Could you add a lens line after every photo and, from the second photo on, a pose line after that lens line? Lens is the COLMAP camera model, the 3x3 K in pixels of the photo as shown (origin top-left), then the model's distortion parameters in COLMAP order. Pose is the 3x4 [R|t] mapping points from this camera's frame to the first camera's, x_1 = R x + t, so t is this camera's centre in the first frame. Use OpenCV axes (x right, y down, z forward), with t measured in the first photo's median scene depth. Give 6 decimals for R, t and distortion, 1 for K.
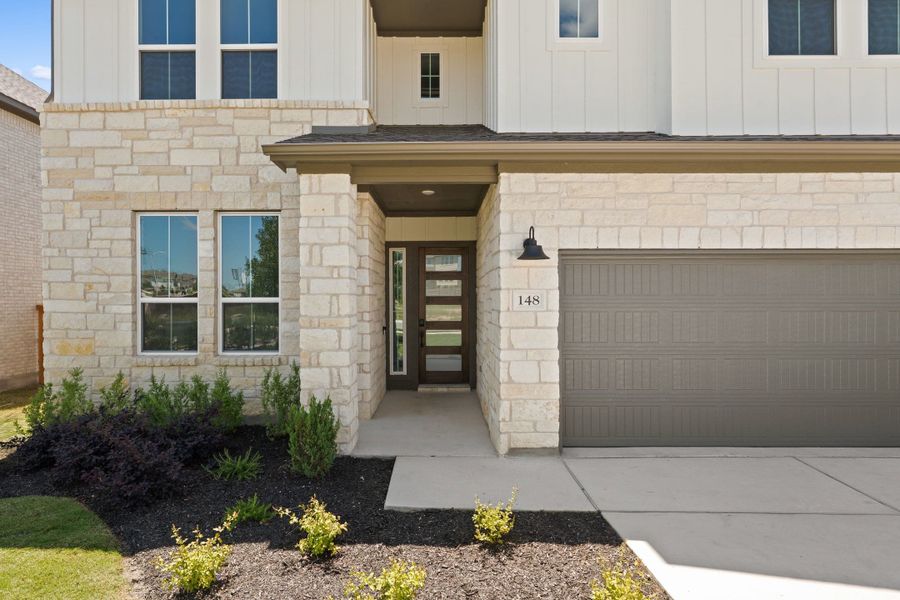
lens RADIAL K [[458.5, 0, 448.0], [0, 458.5, 300.9], [0, 0, 1]] dist [-0.000886, 0.000461]
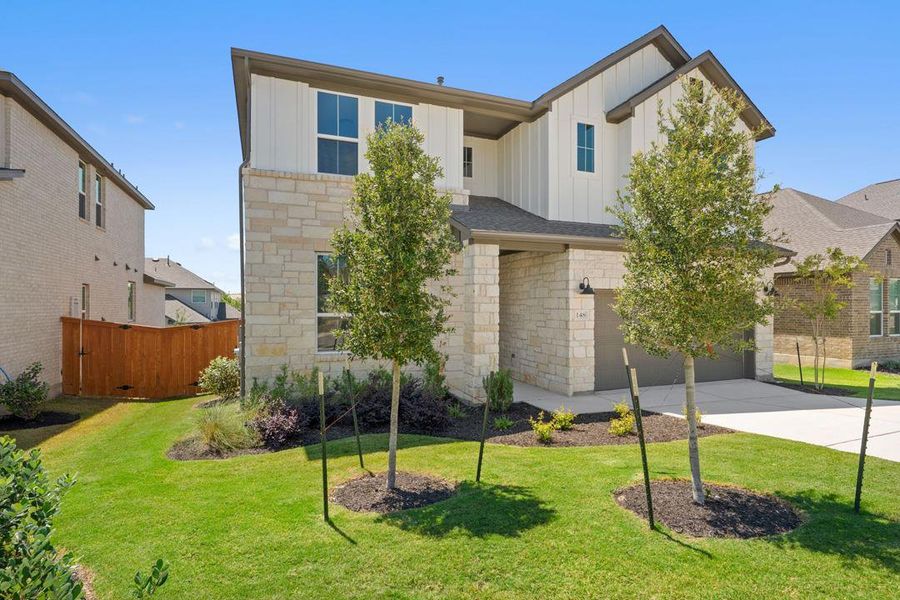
lens RADIAL K [[458.5, 0, 450.7], [0, 458.5, 302.9], [0, 0, 1]] dist [-0.000886, 0.000461]
pose [[0.926967, 0.004444, 0.375115, -0.833098], [-0.002101, 0.999976, -0.006655, -0.030526], [-0.375136, 0.005380, 0.926954, -0.461250]]
